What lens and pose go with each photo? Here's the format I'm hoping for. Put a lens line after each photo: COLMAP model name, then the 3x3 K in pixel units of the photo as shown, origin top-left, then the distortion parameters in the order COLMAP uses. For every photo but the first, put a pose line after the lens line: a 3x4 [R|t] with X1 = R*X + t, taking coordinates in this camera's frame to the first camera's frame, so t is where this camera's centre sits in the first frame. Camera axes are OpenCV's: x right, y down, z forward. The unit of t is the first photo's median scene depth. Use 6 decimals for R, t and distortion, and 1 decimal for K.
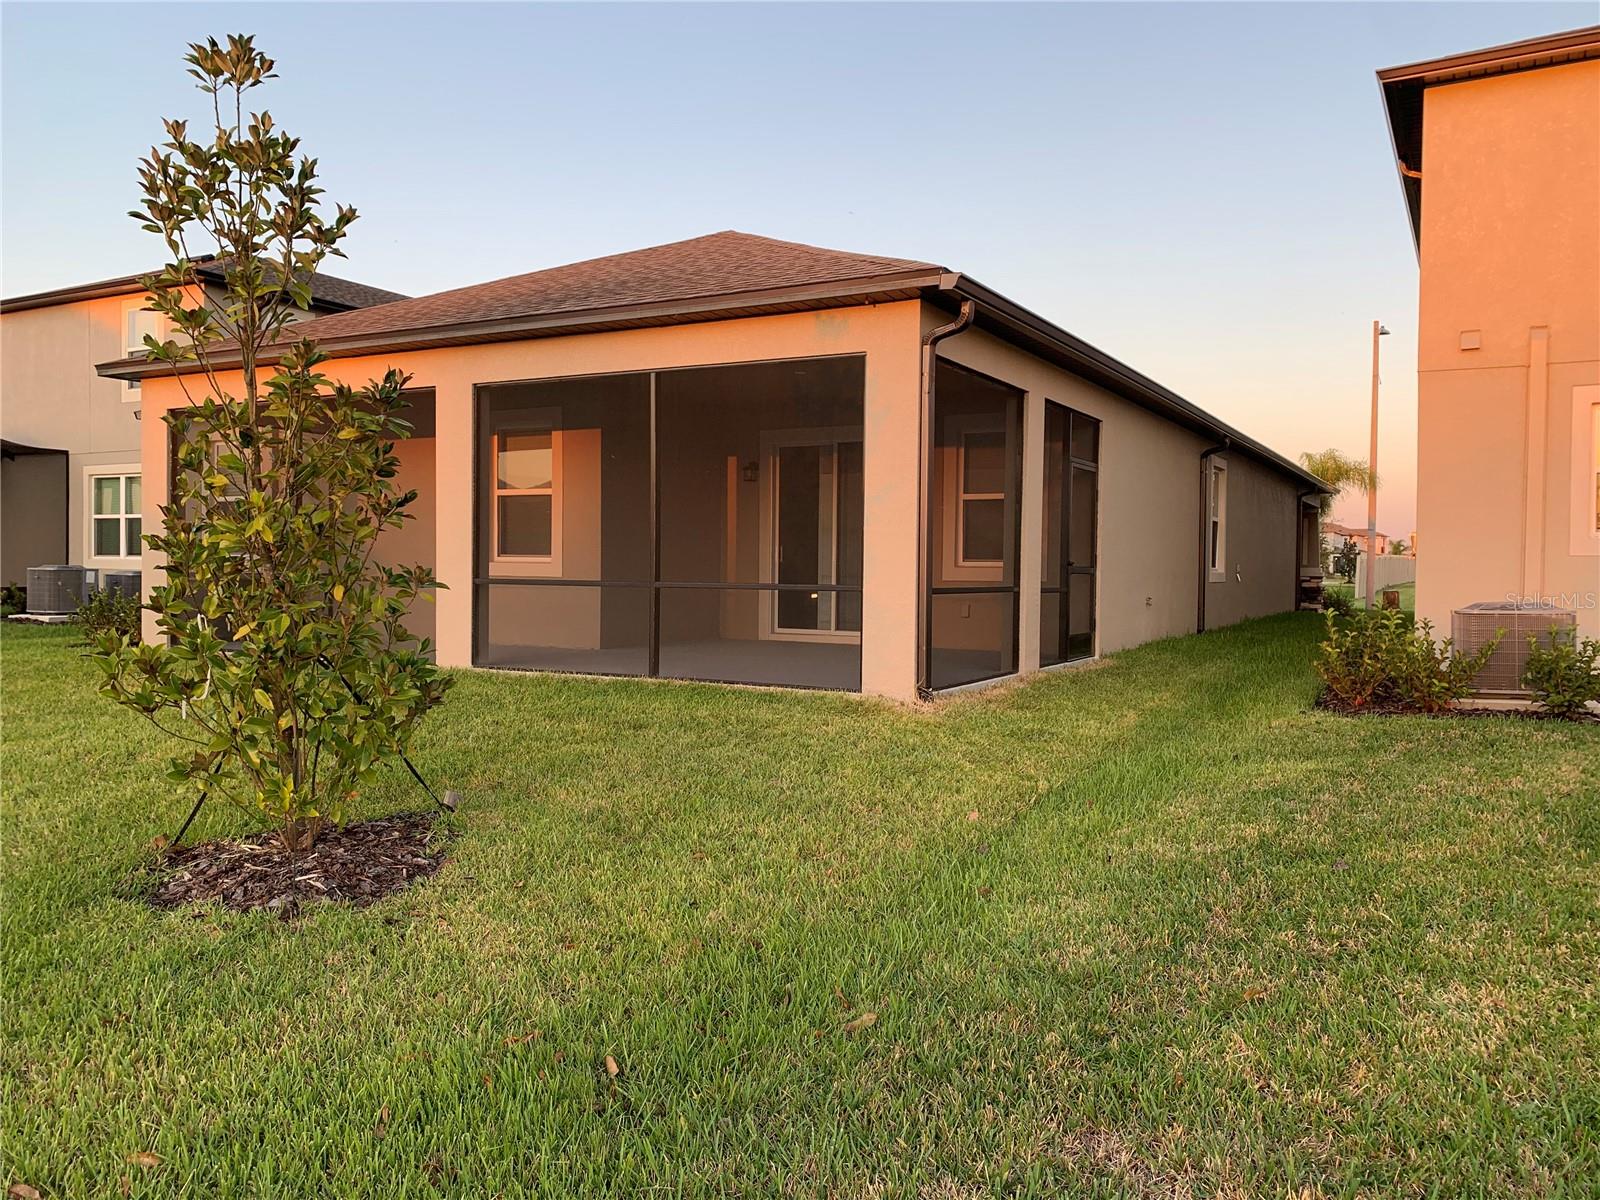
lens RADIAL K [[1200.1, 0, 800.0], [0, 1200.1, 600.0], [0, 0, 1]] dist [0.005574, -0.000945]
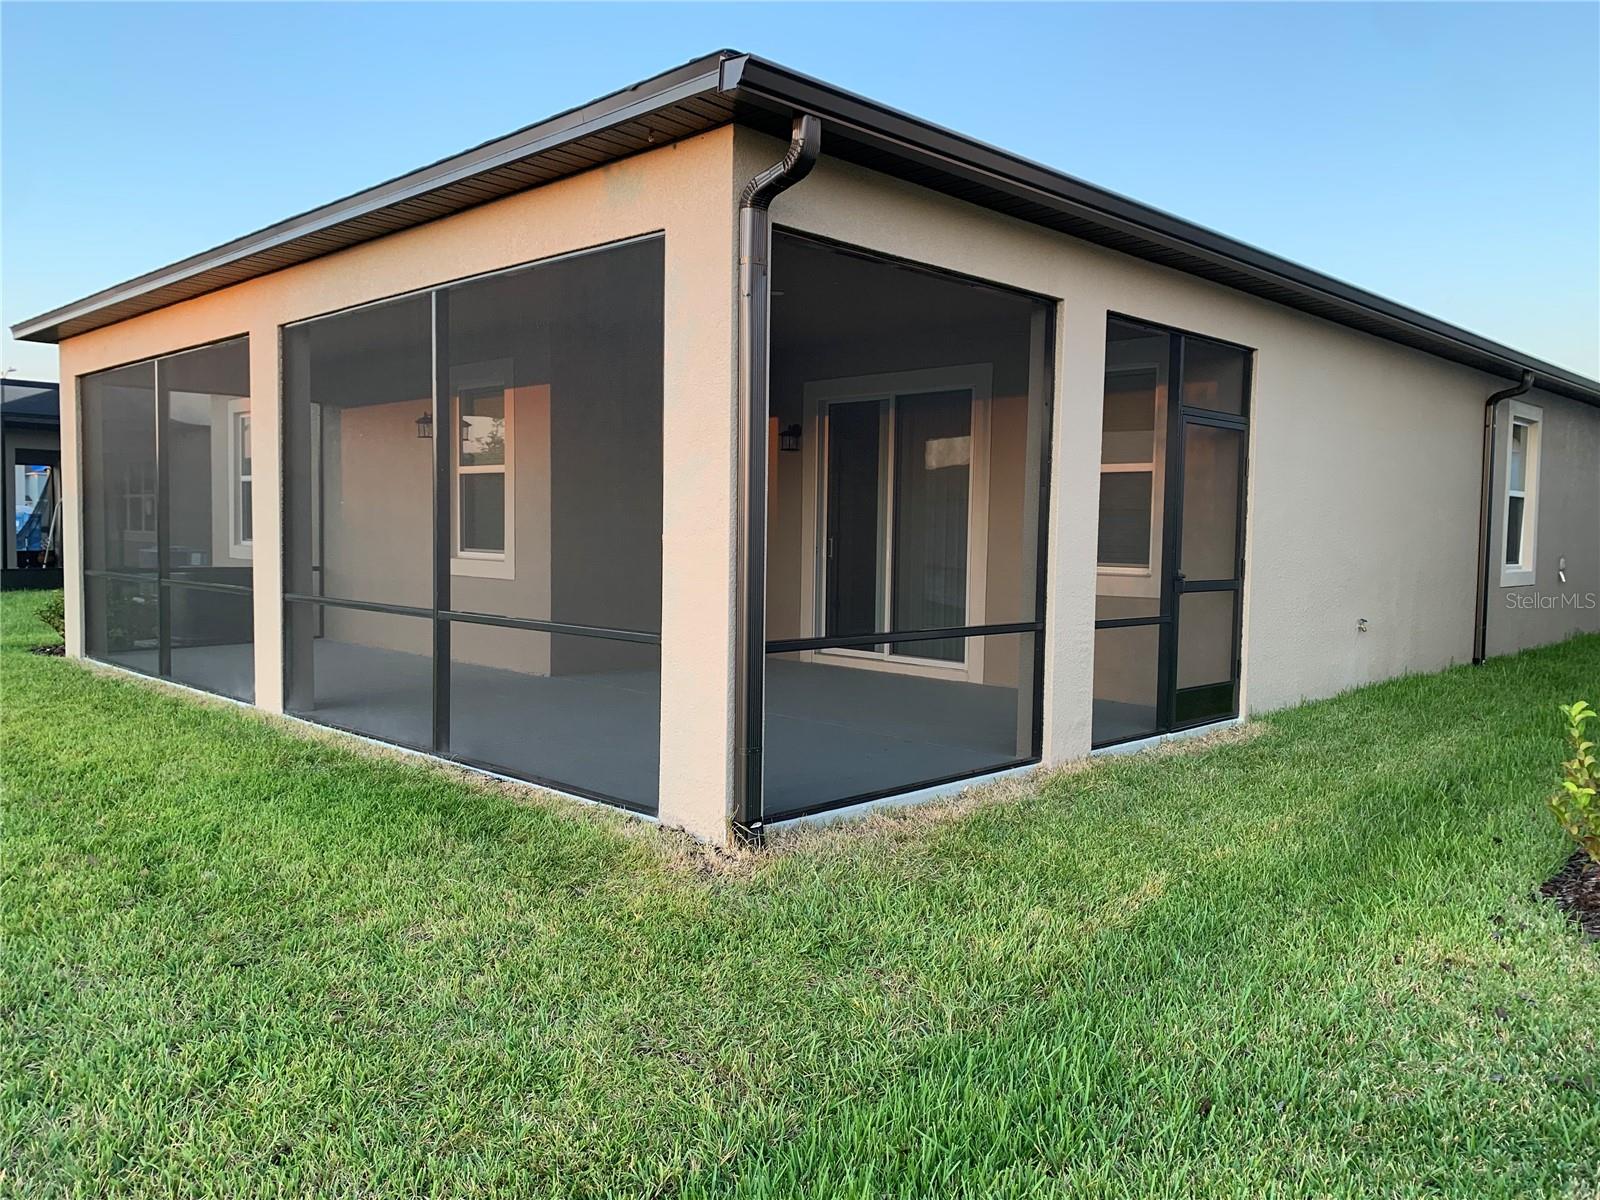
lens RADIAL K [[1200.1, 0, 800.0], [0, 1200.1, 600.0], [0, 0, 1]] dist [0.005574, -0.000945]
pose [[0.963562, 0.019352, -0.266784, 0.205071], [-0.011319, 0.999436, 0.031614, -0.036656], [0.267245, -0.027442, 0.963238, 0.344197]]
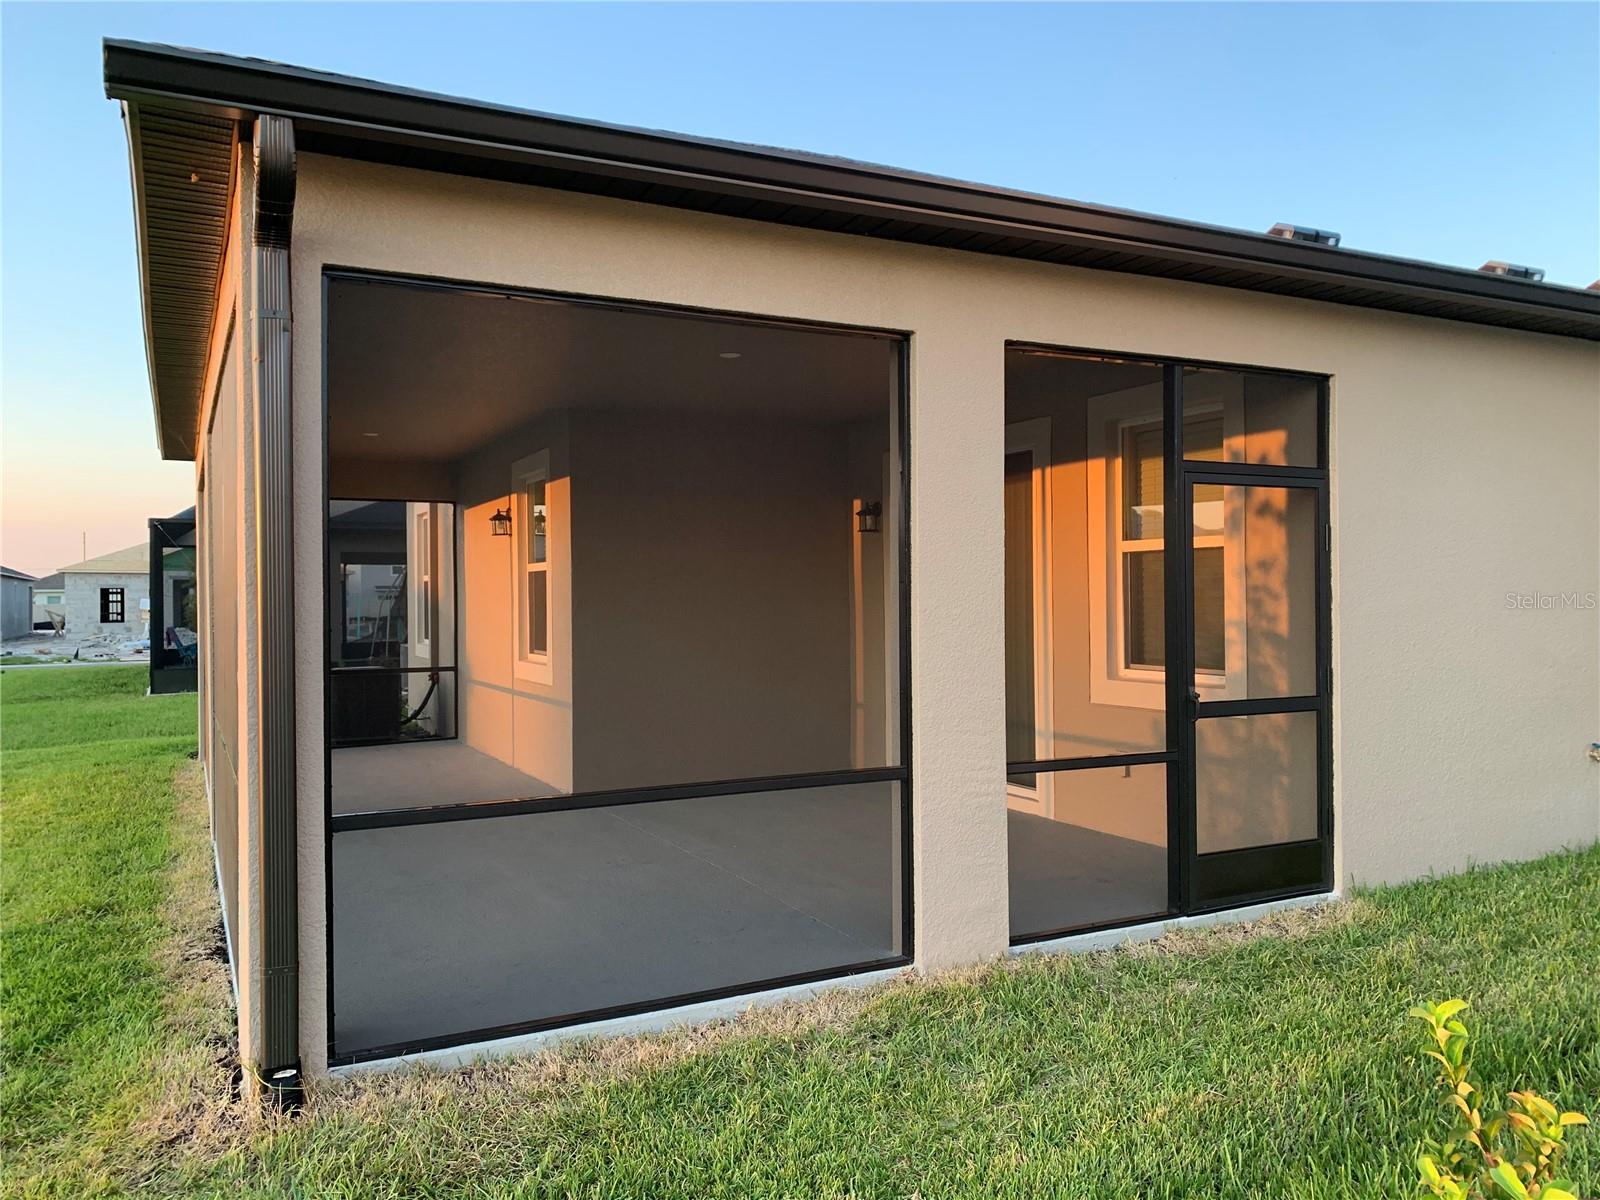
lens RADIAL K [[1212.7, 0, 845.3], [0, 1212.7, 594.7], [0, 0, 1]] dist [0.038984, 0.001817]
pose [[0.842539, -0.021282, -0.538215, 0.368860], [0.006256, 0.999538, -0.029731, -0.056966], [0.538599, 0.021683, 0.842283, 0.549291]]
